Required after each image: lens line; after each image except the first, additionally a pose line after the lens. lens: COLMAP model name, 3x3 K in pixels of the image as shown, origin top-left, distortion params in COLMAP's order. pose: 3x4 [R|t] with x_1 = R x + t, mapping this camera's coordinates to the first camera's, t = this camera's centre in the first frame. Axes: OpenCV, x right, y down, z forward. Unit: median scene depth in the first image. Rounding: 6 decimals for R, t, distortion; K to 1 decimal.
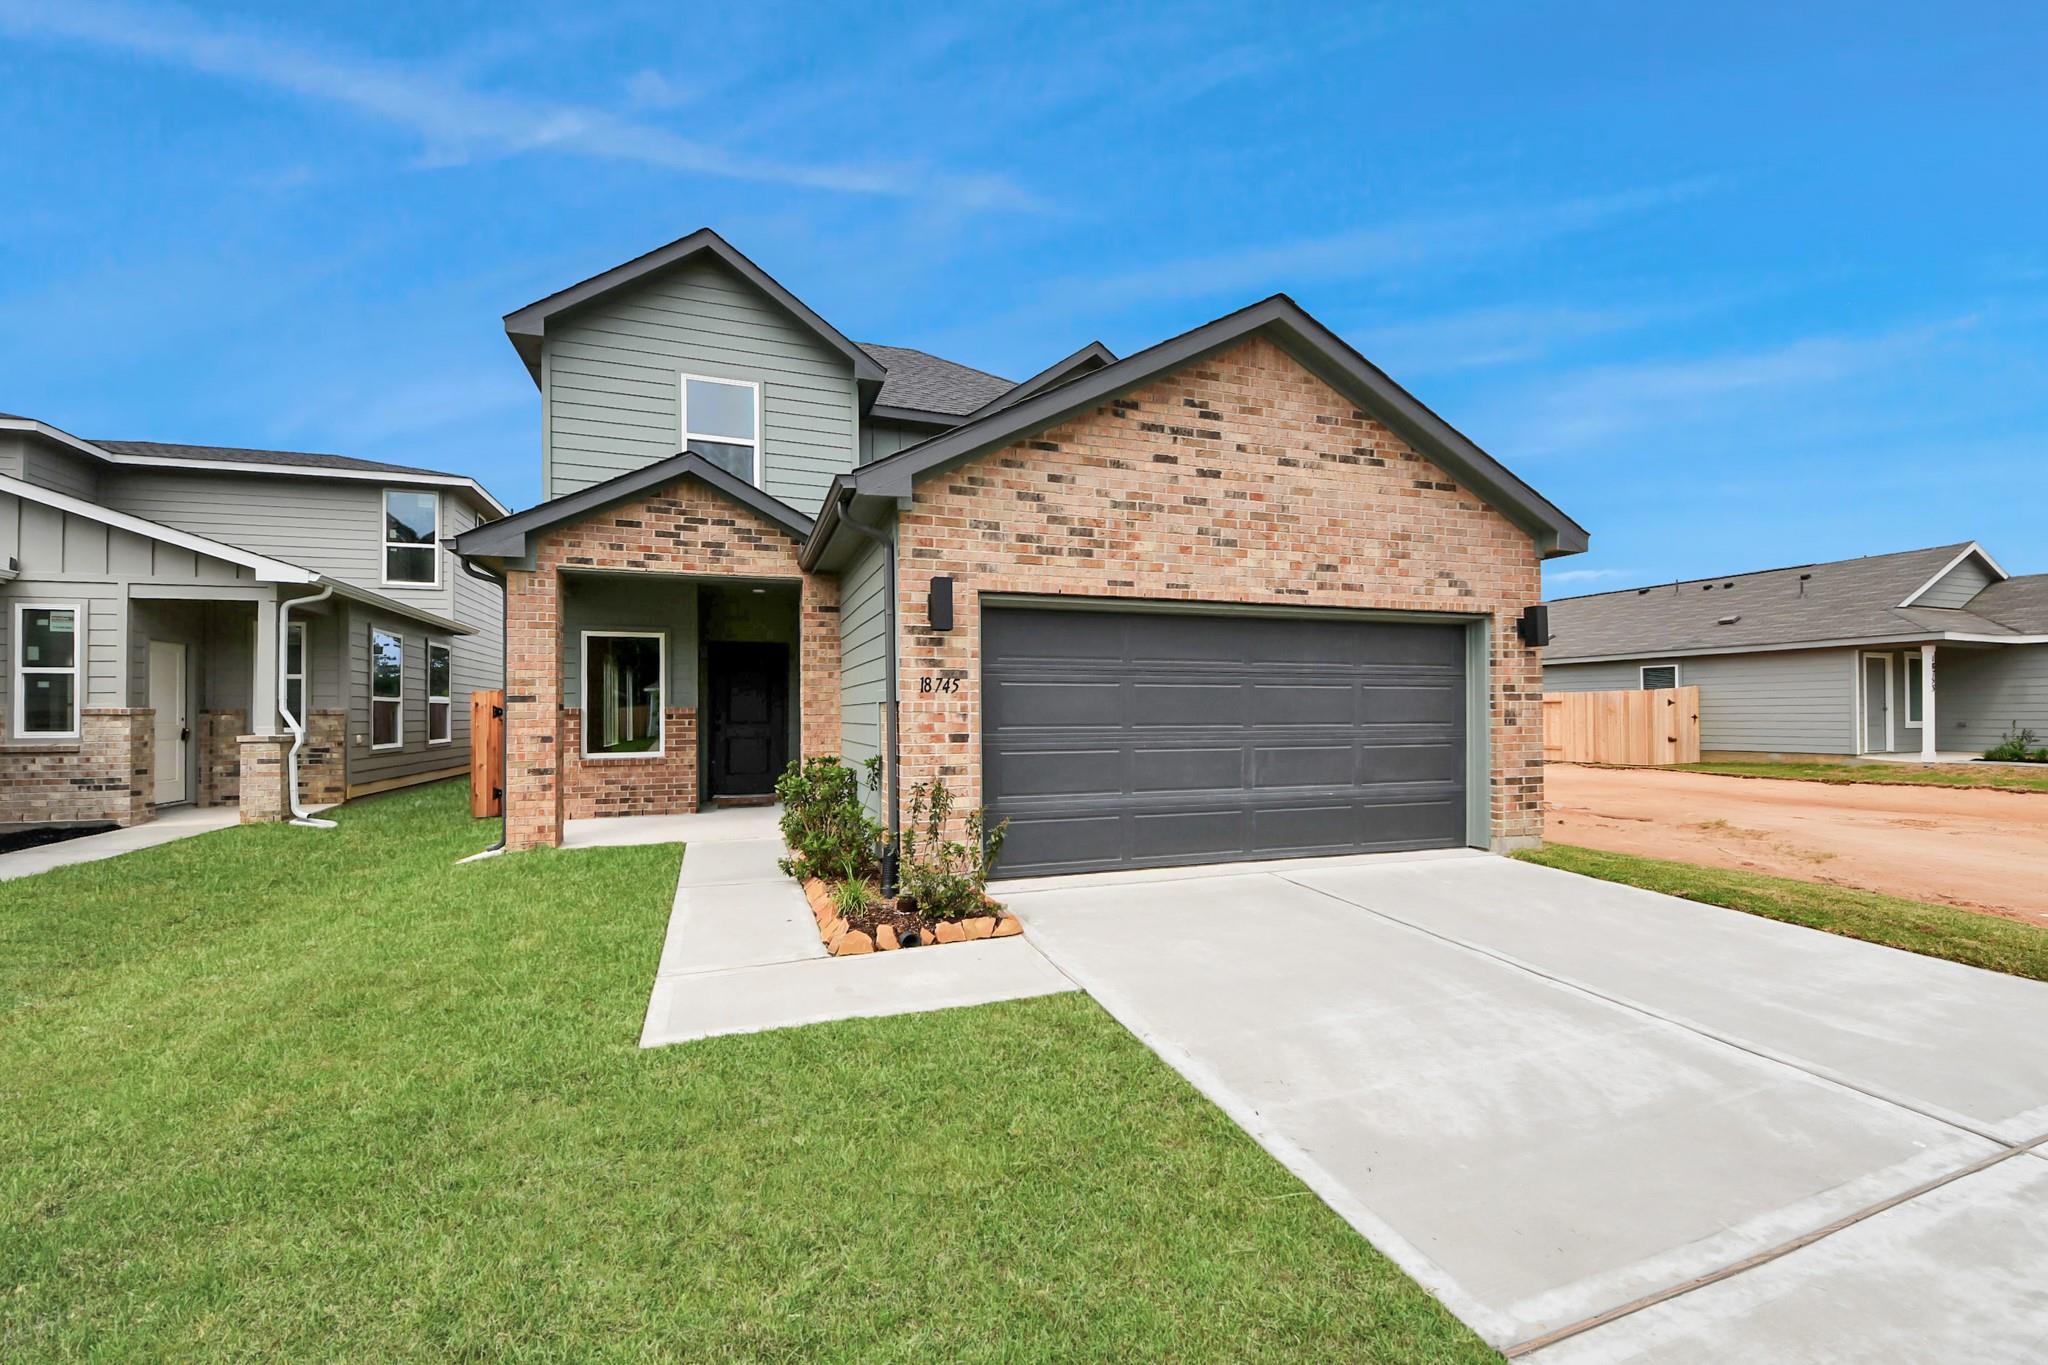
lens RADIAL K [[842.5, 0, 1030.2], [0, 842.5, 703.8], [0, 0, 1]] dist [0.035206, -0.029410]
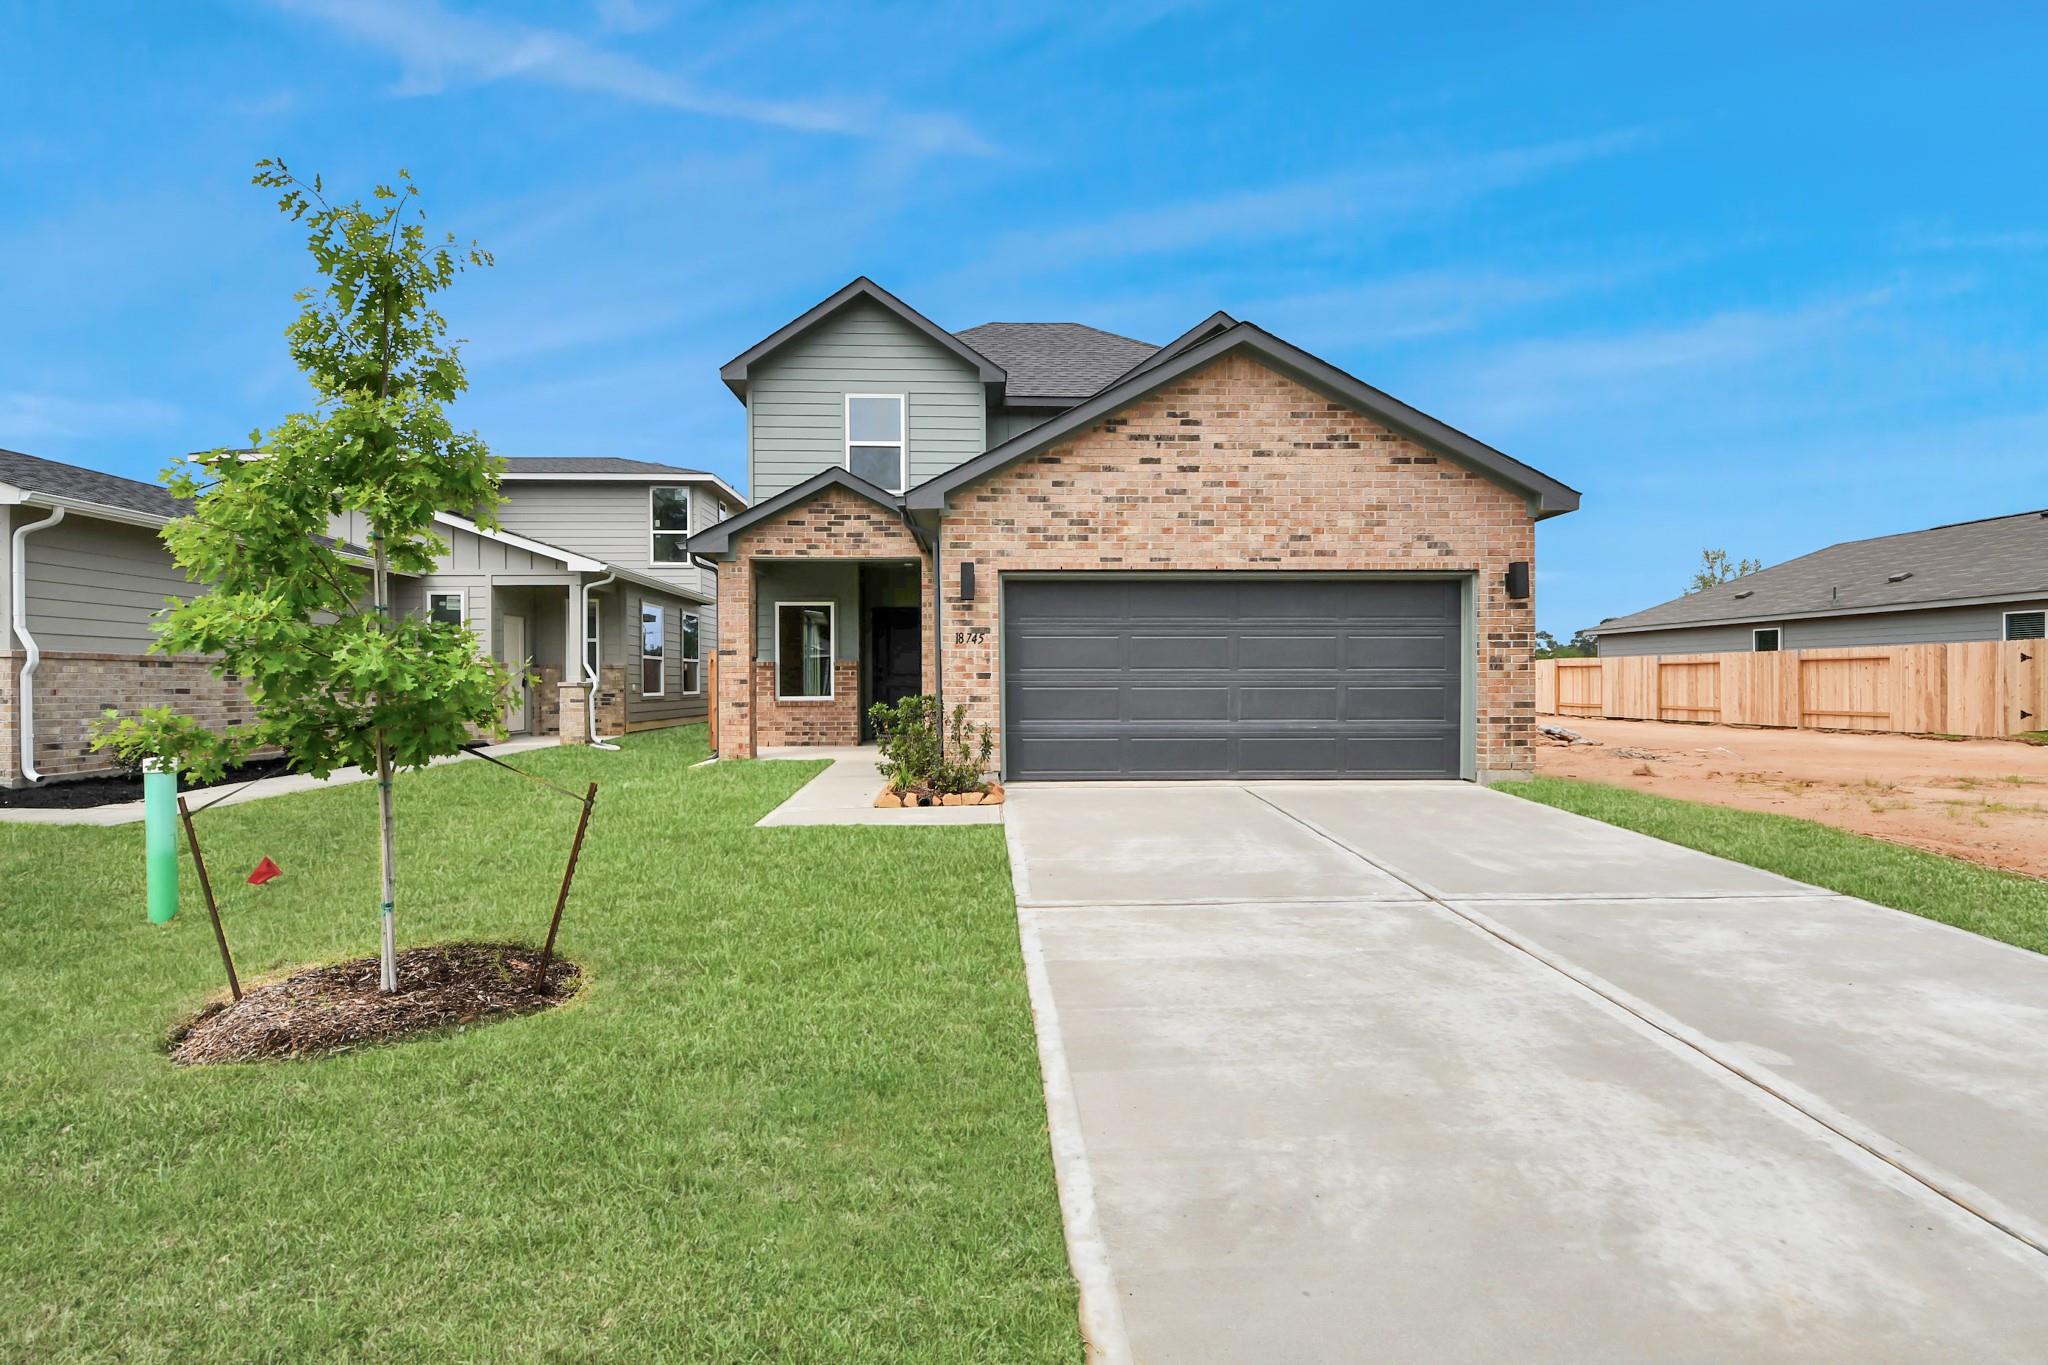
lens RADIAL K [[987.5, 0, 1020.2], [0, 987.5, 688.9], [0, 0, 1]] dist [0.021513, -0.000519]
pose [[0.954648, 0.004113, -0.297708, 0.373438], [0.001515, 0.999824, 0.018674, 0.025813], [0.297733, -0.018278, 0.954474, -0.445499]]
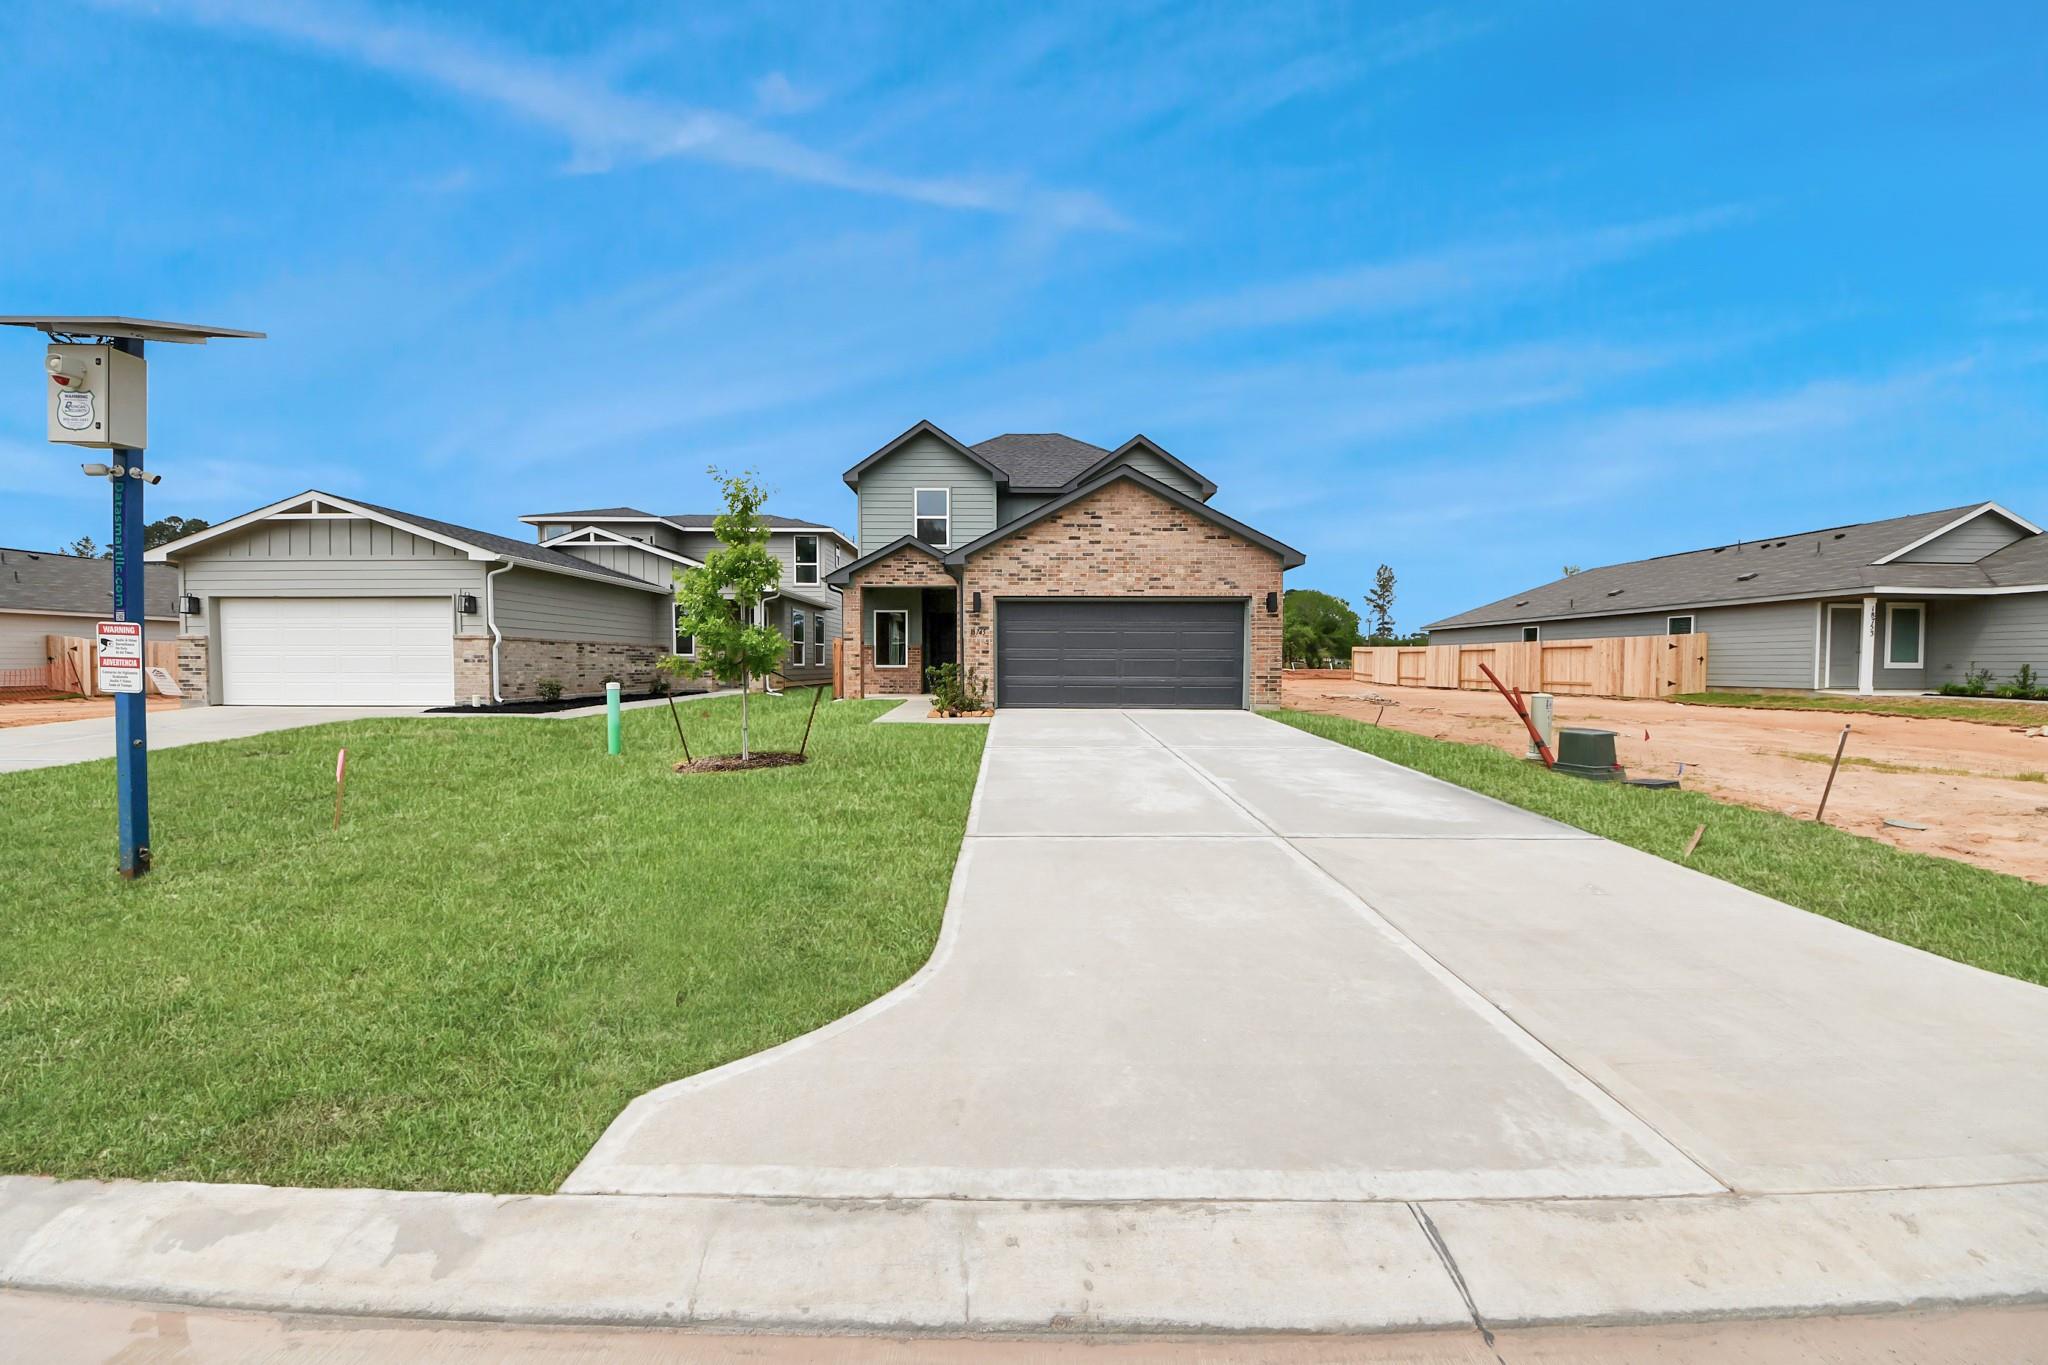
lens RADIAL K [[722.1, 0, 1014.7], [0, 722.1, 687.7], [0, 0, 1]] dist [0.048775, -0.027886]
pose [[0.941773, 0.019905, -0.335659, 0.623777], [-0.004774, 0.998937, 0.045844, 0.039471], [0.336215, -0.041572, 0.940867, -0.909789]]
